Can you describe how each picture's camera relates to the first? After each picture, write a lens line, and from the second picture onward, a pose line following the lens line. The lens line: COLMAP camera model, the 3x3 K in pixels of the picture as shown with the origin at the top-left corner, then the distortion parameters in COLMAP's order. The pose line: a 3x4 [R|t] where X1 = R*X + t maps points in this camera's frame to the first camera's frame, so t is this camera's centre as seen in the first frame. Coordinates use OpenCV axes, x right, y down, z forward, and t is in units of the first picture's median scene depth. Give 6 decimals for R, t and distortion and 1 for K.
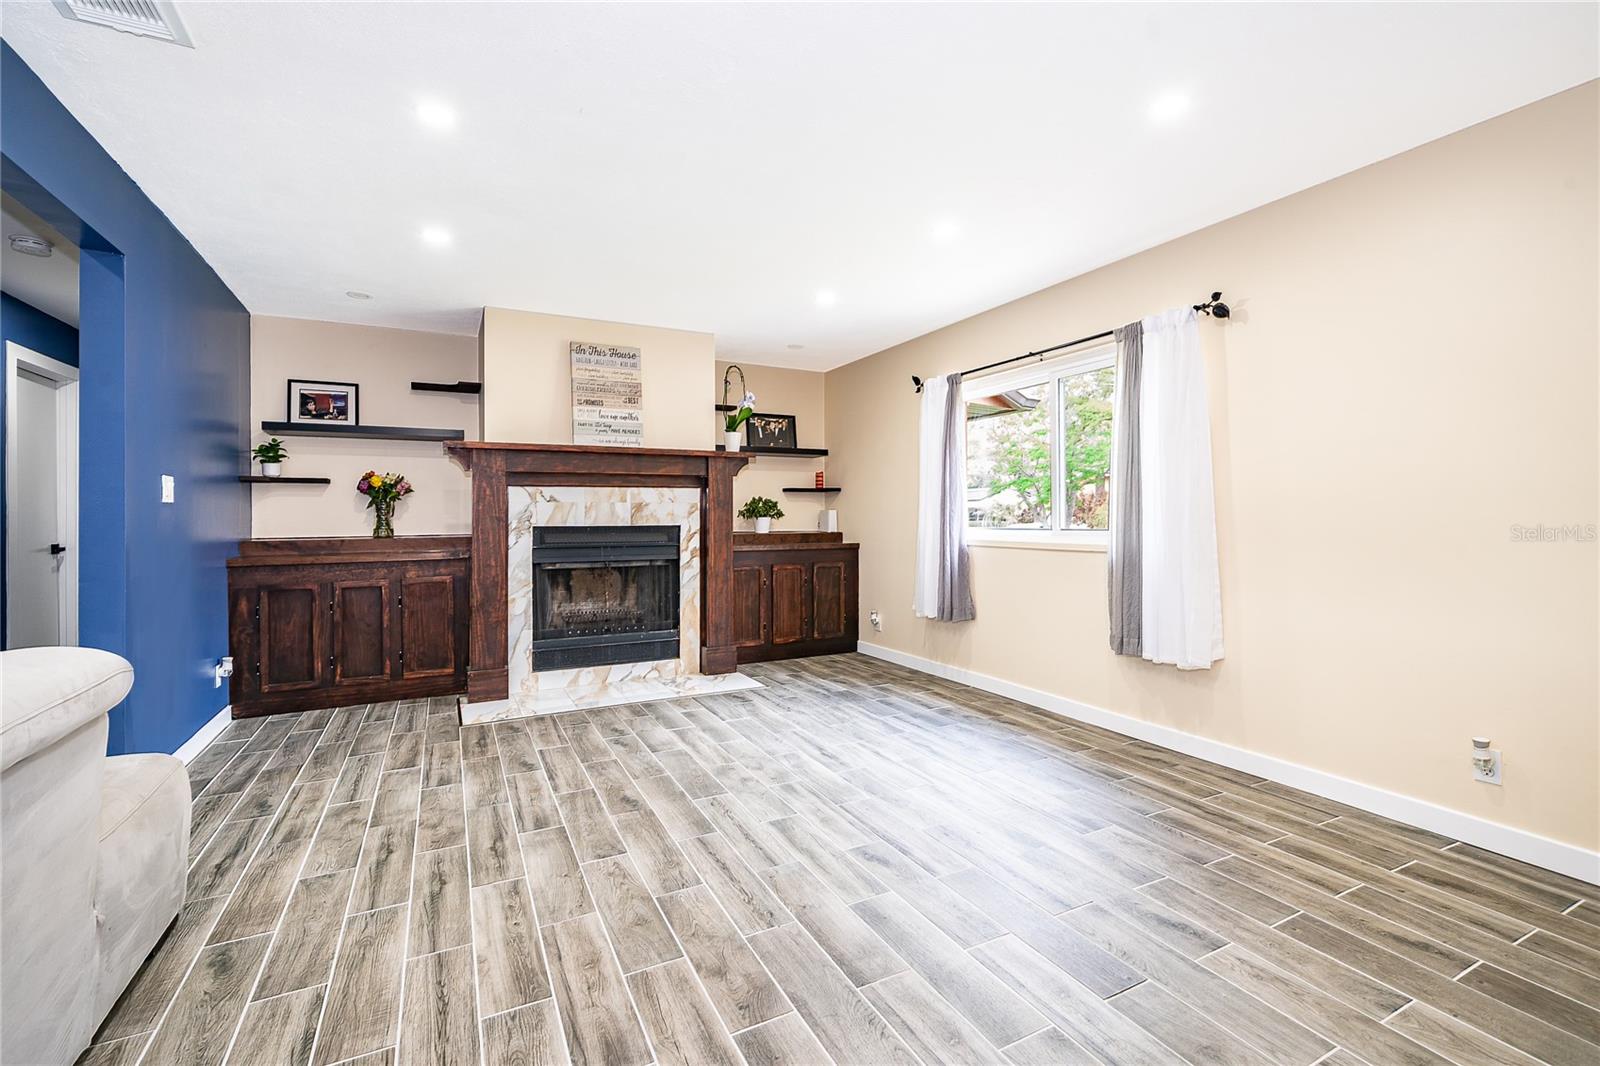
lens RADIAL K [[700.9, 0, 794.4], [0, 700.9, 510.5], [0, 0, 1]] dist [-0.000033, 0.000054]
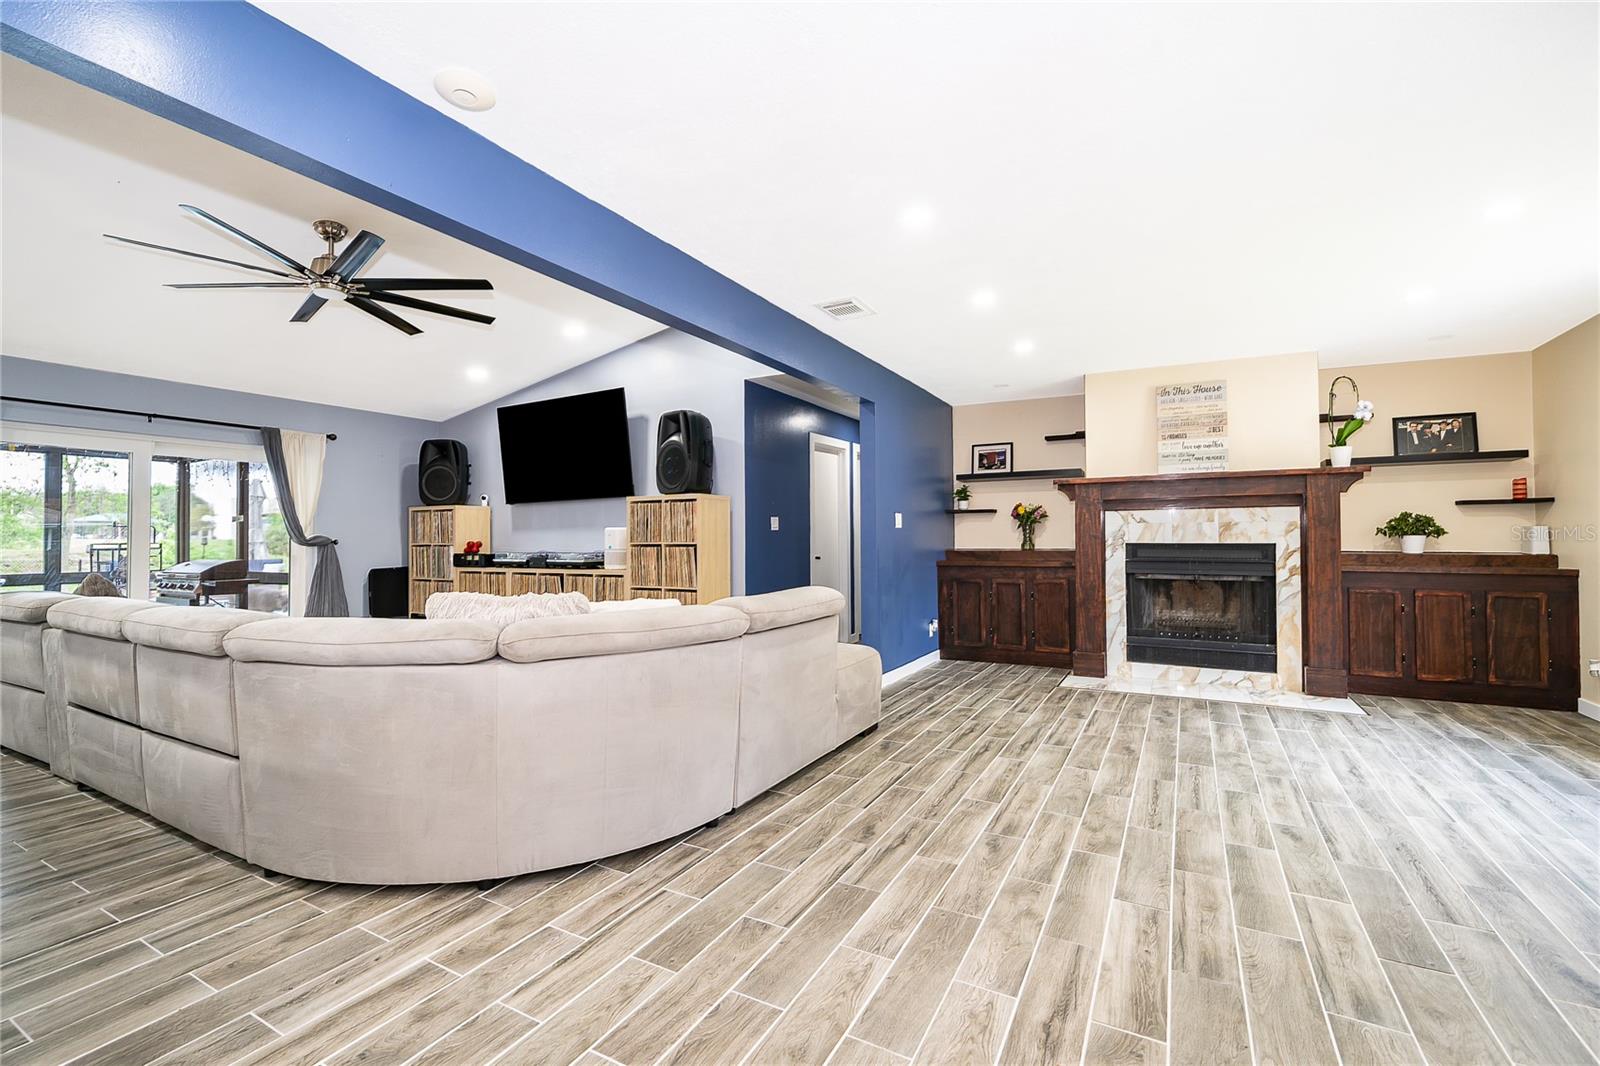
lens RADIAL K [[686.1, 0, 802.0], [0, 686.1, 524.5], [0, 0, 1]] dist [0.000091, -0.000062]
pose [[0.561175, -0.013150, -0.827593, 0.303906], [0.008784, 0.999912, -0.009932, -0.002978], [0.827651, -0.001696, 0.561241, -0.147418]]
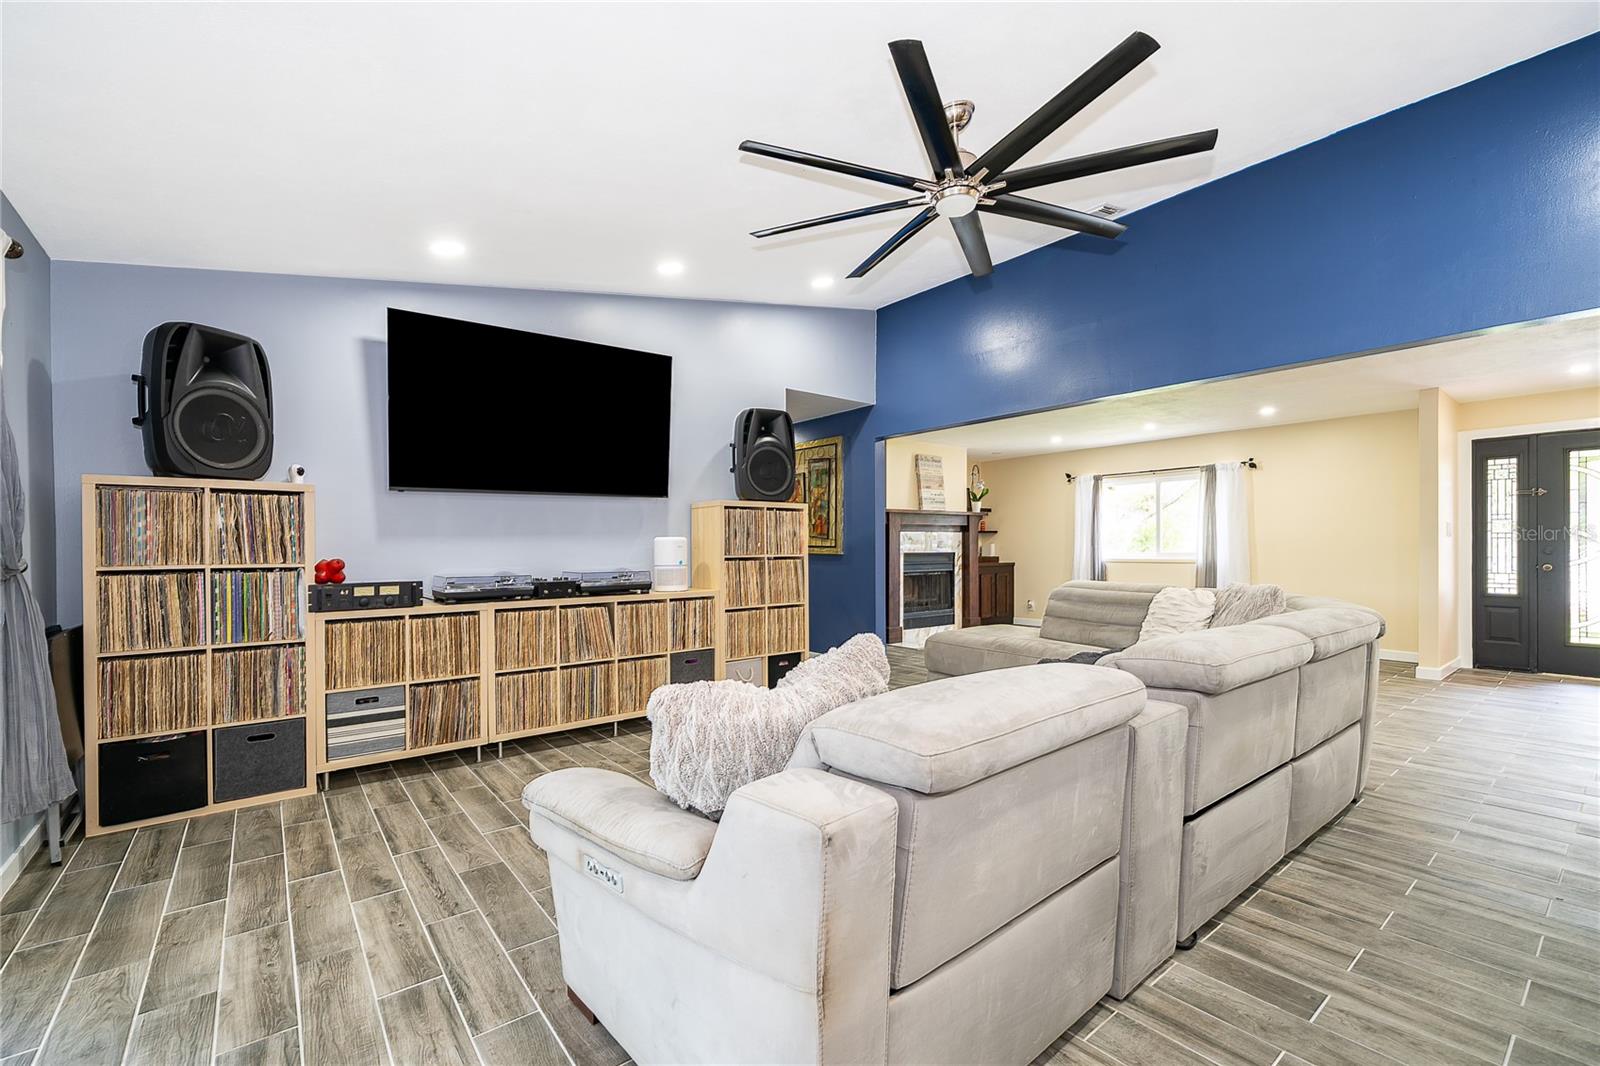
lens RADIAL K [[681.6, 0, 797.4], [0, 681.6, 546.2], [0, 0, 1]] dist [0.000012, 0.000061]
pose [[0.980241, -0.001228, 0.197802, -1.005594], [0.000231, 0.999987, 0.005062, -0.004694], [-0.197806, -0.004917, 0.980229, -0.733114]]
